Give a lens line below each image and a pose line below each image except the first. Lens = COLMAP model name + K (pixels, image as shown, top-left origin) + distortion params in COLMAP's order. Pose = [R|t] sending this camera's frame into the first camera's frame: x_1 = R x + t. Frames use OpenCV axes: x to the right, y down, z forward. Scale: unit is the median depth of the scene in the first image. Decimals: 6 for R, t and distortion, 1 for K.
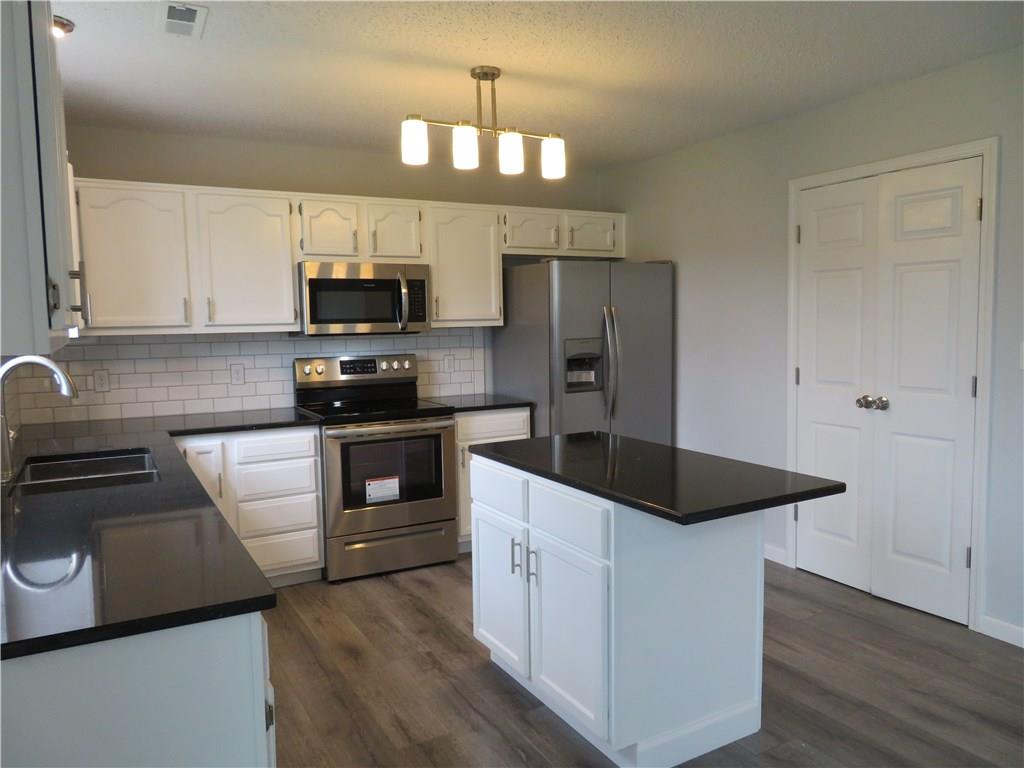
lens RADIAL K [[737.7, 0, 515.4], [0, 737.7, 383.7], [0, 0, 1]] dist [-0.014355, 0.006524]
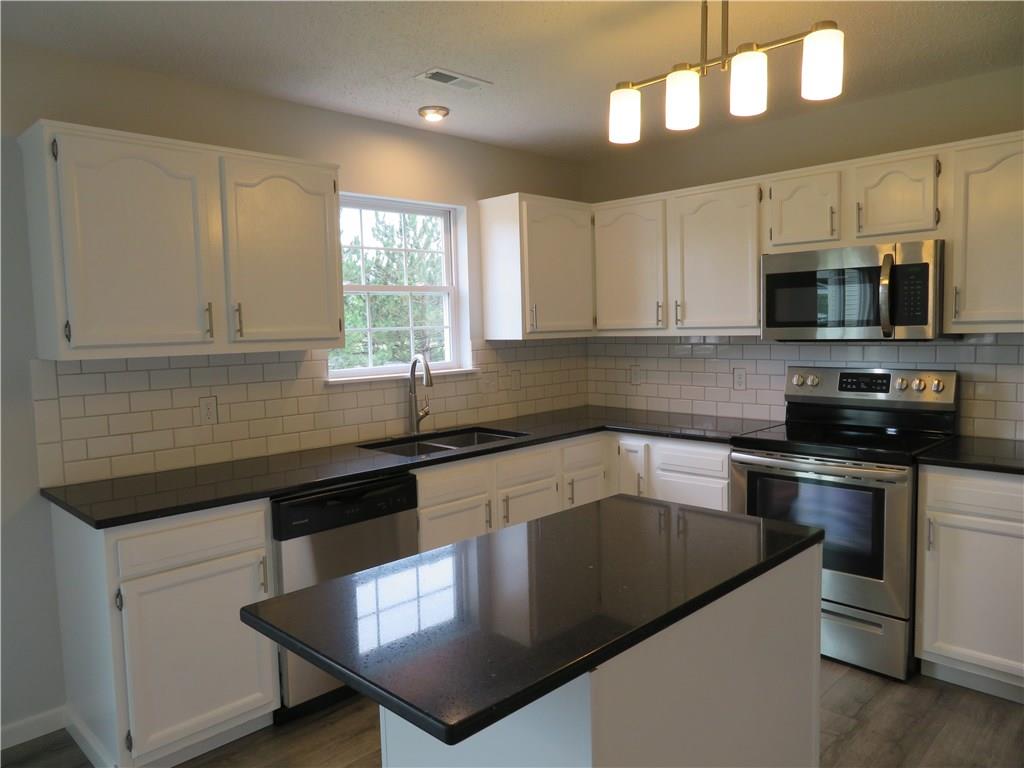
lens RADIAL K [[737.7, 0, 514.1], [0, 737.7, 385.5], [0, 0, 1]] dist [-0.014355, 0.006524]
pose [[0.265765, 0.090771, -0.959755, 0.473723], [-0.061964, 0.995107, 0.076956, -0.062237], [0.962044, 0.039018, 0.270089, 0.492895]]
